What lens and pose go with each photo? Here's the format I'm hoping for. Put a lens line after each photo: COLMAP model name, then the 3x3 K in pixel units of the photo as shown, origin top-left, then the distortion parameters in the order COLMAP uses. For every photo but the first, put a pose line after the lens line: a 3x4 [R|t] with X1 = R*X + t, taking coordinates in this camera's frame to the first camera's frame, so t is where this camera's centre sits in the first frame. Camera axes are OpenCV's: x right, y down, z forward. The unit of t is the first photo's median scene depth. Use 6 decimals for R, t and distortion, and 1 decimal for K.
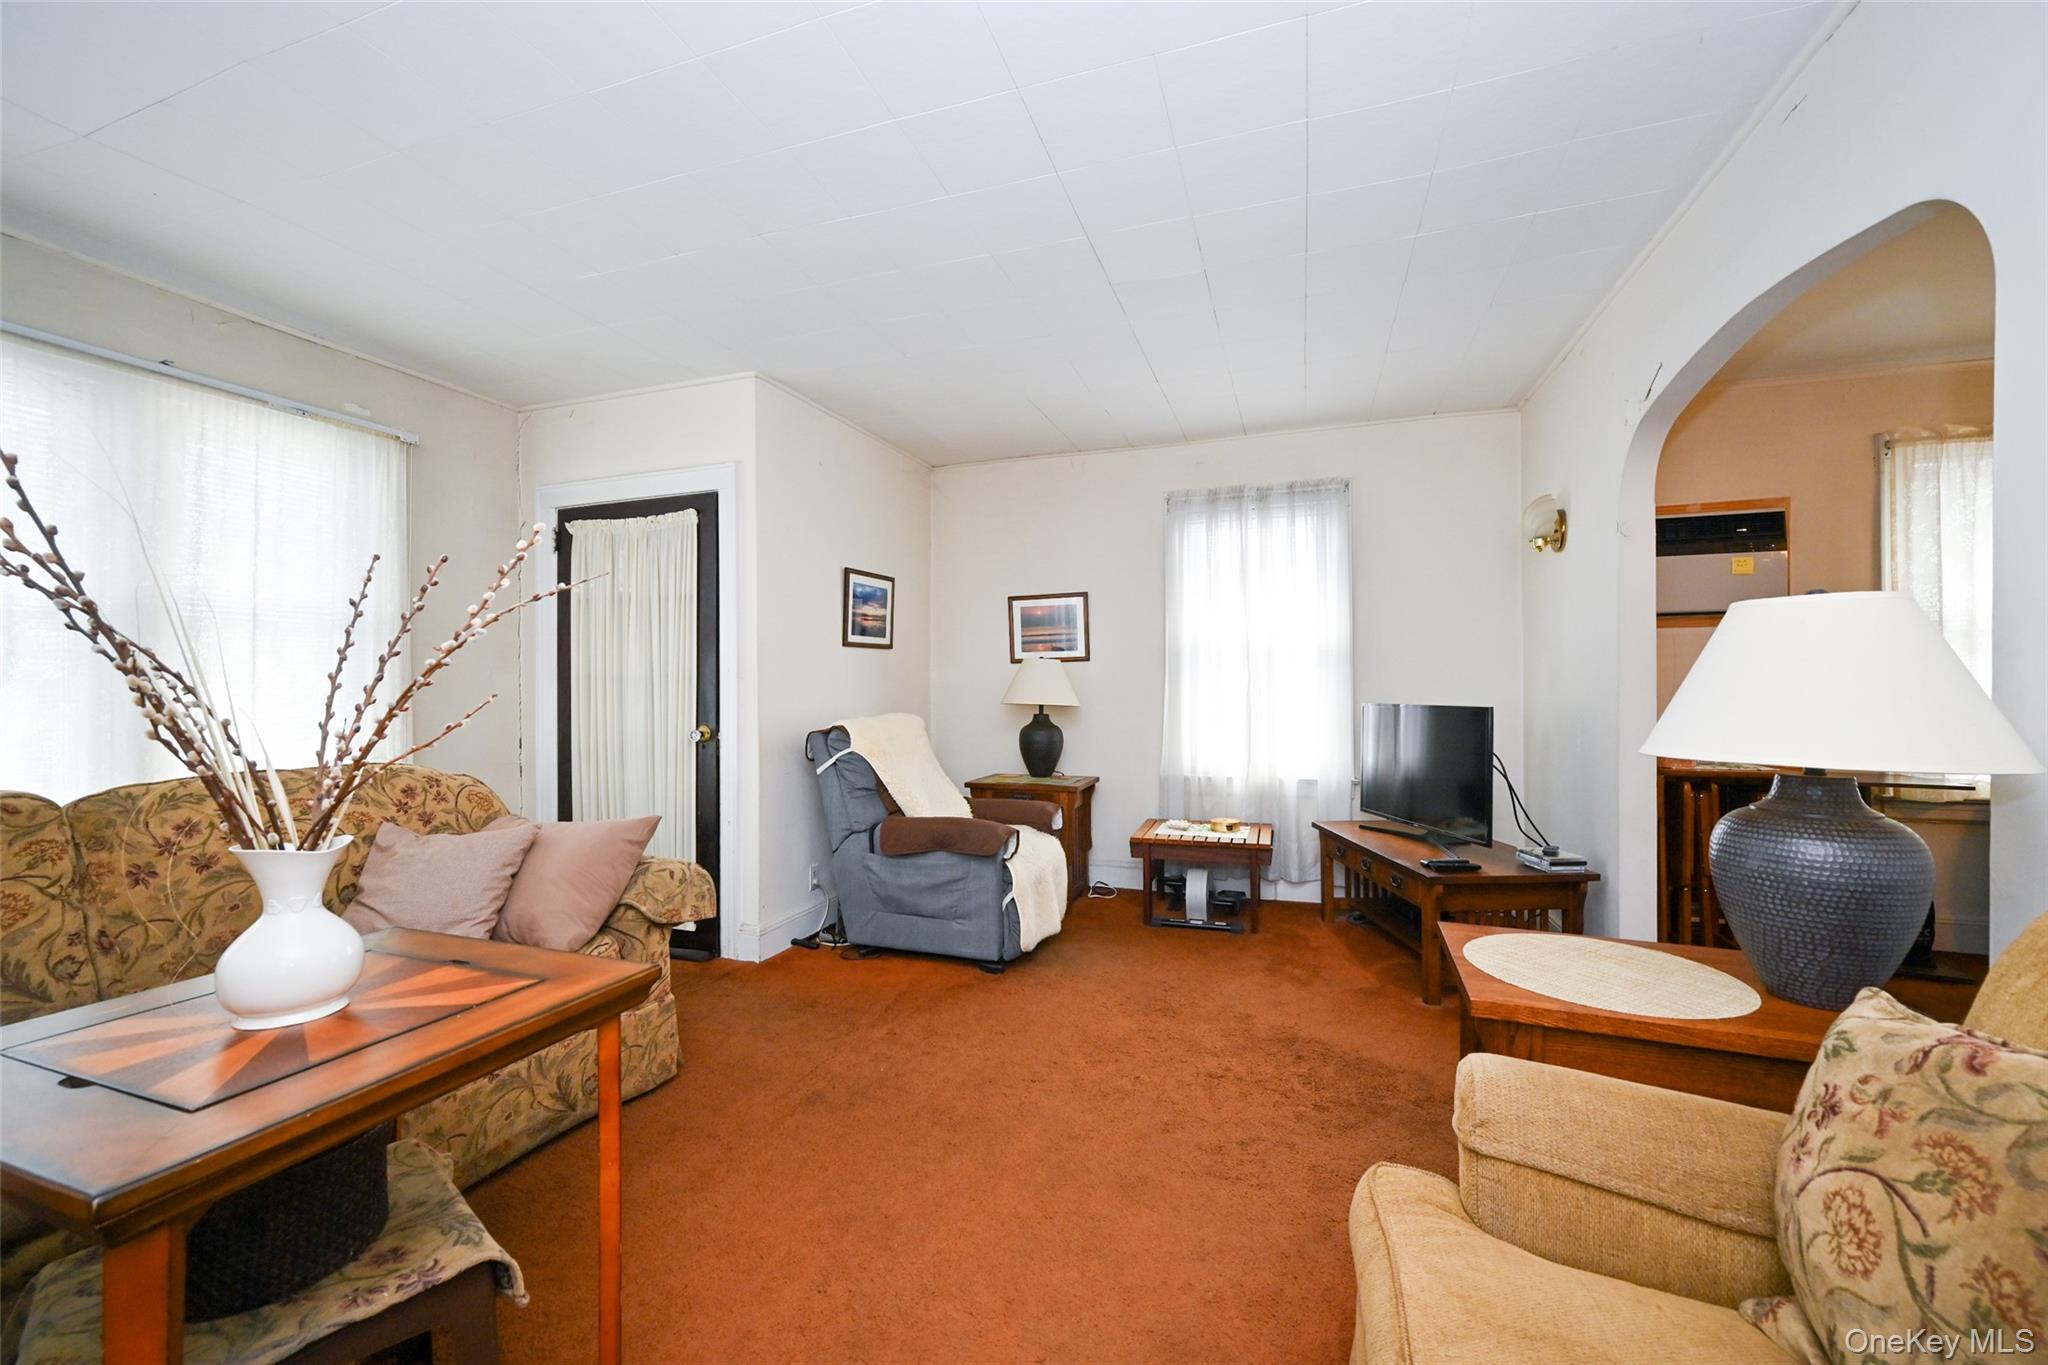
lens RADIAL K [[797.6, 0, 1031.8], [0, 797.6, 673.8], [0, 0, 1]] dist [-0.002167, 0.000454]
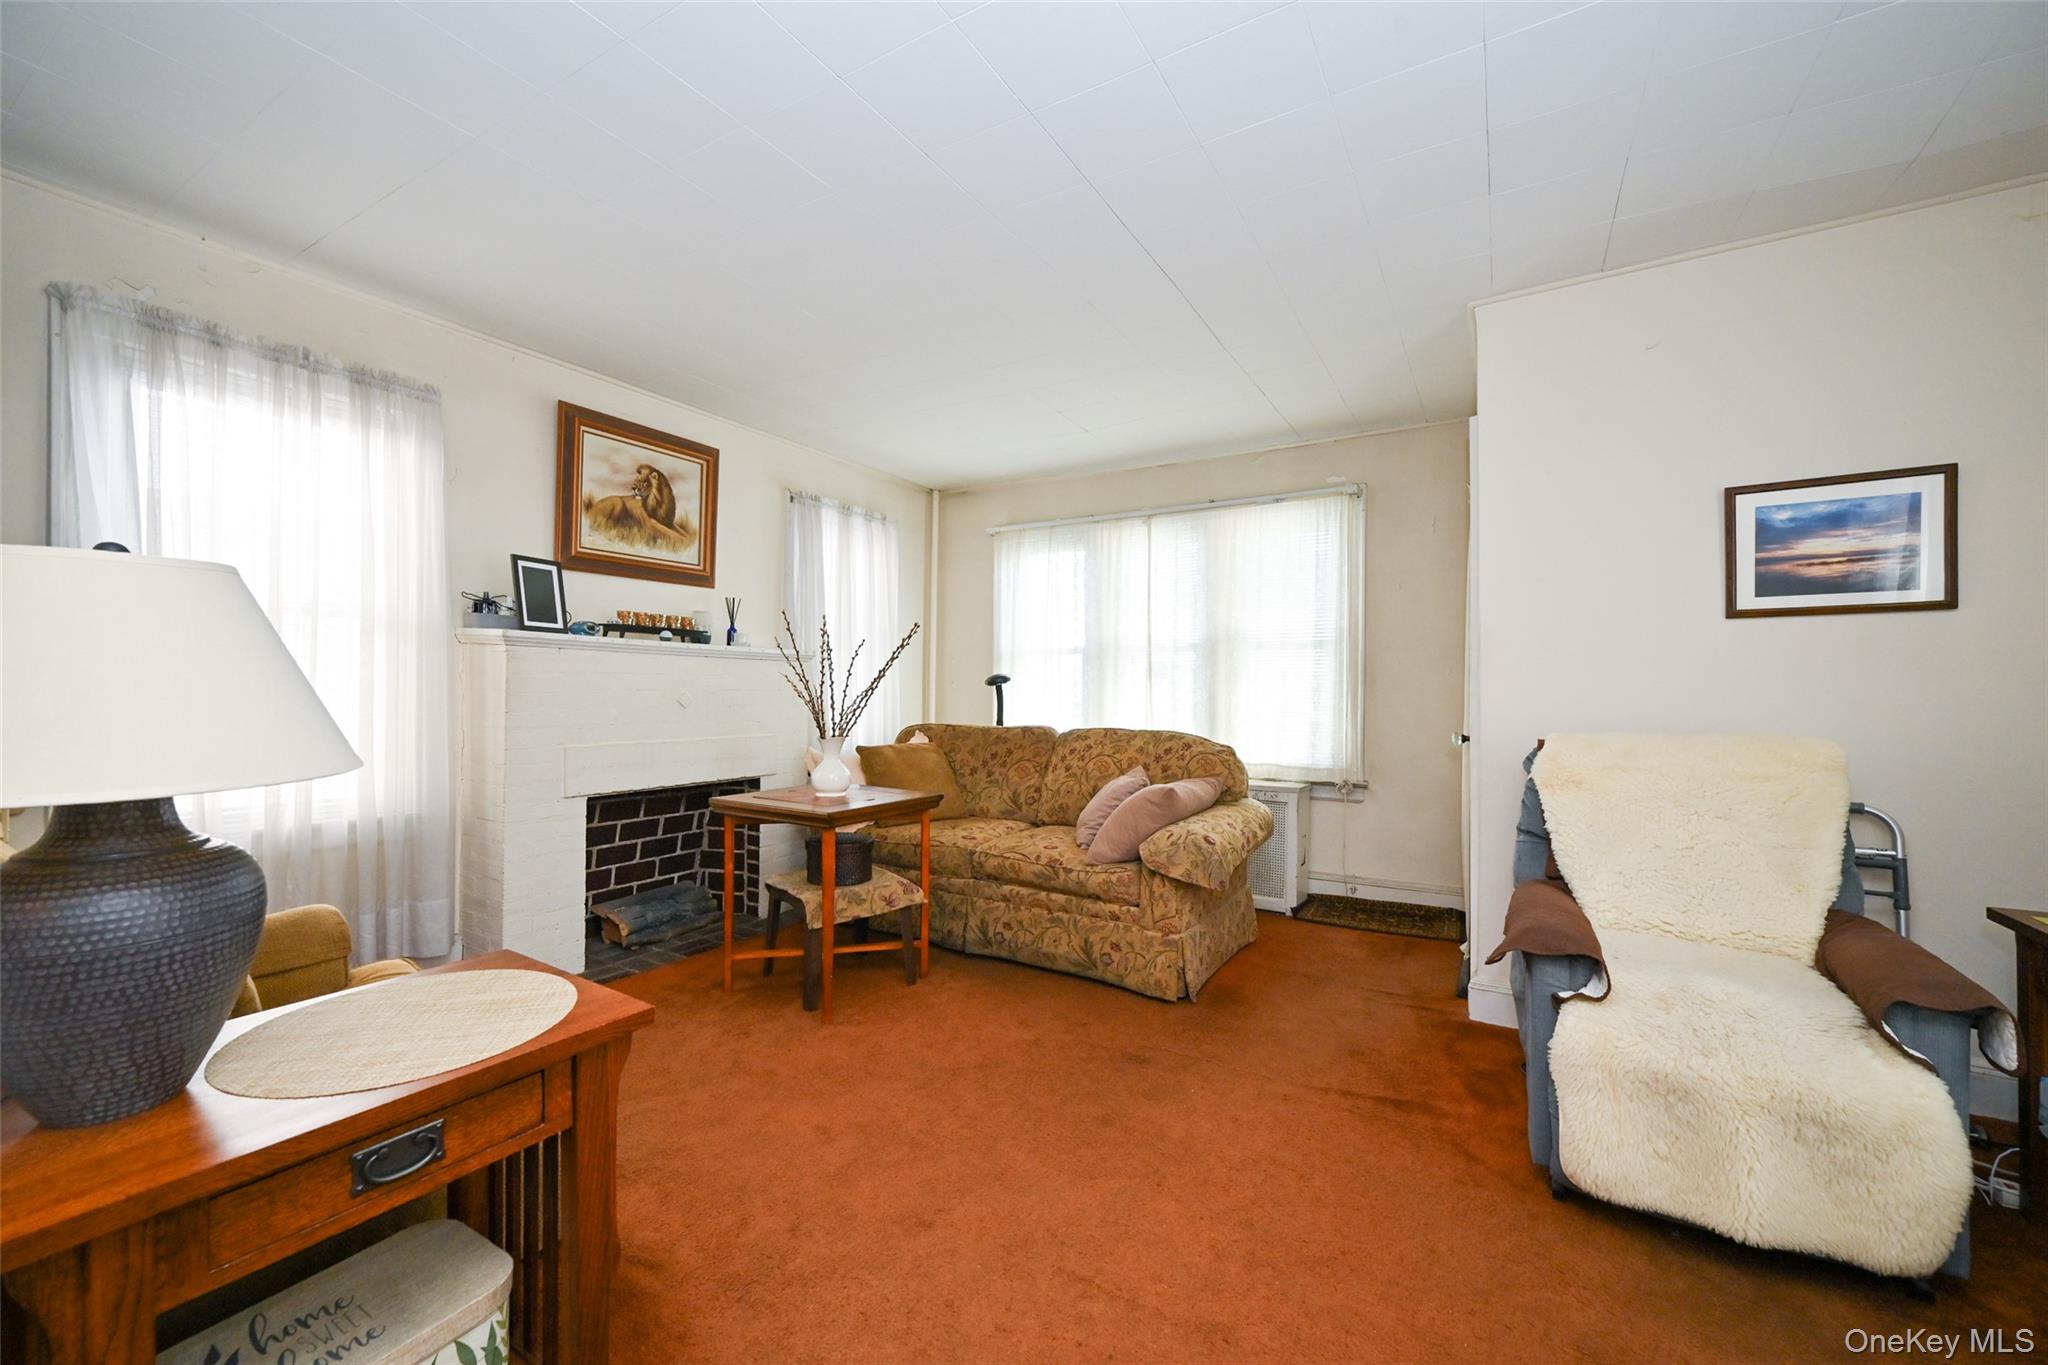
lens RADIAL K [[797.6, 0, 1025.9], [0, 797.6, 697.5], [0, 0, 1]] dist [-0.002167, 0.000454]
pose [[-0.188200, 0.005149, -0.982117, 0.521642], [0.001794, 0.999986, 0.004899, 0.024452], [0.982129, -0.000840, -0.188207, 0.675677]]
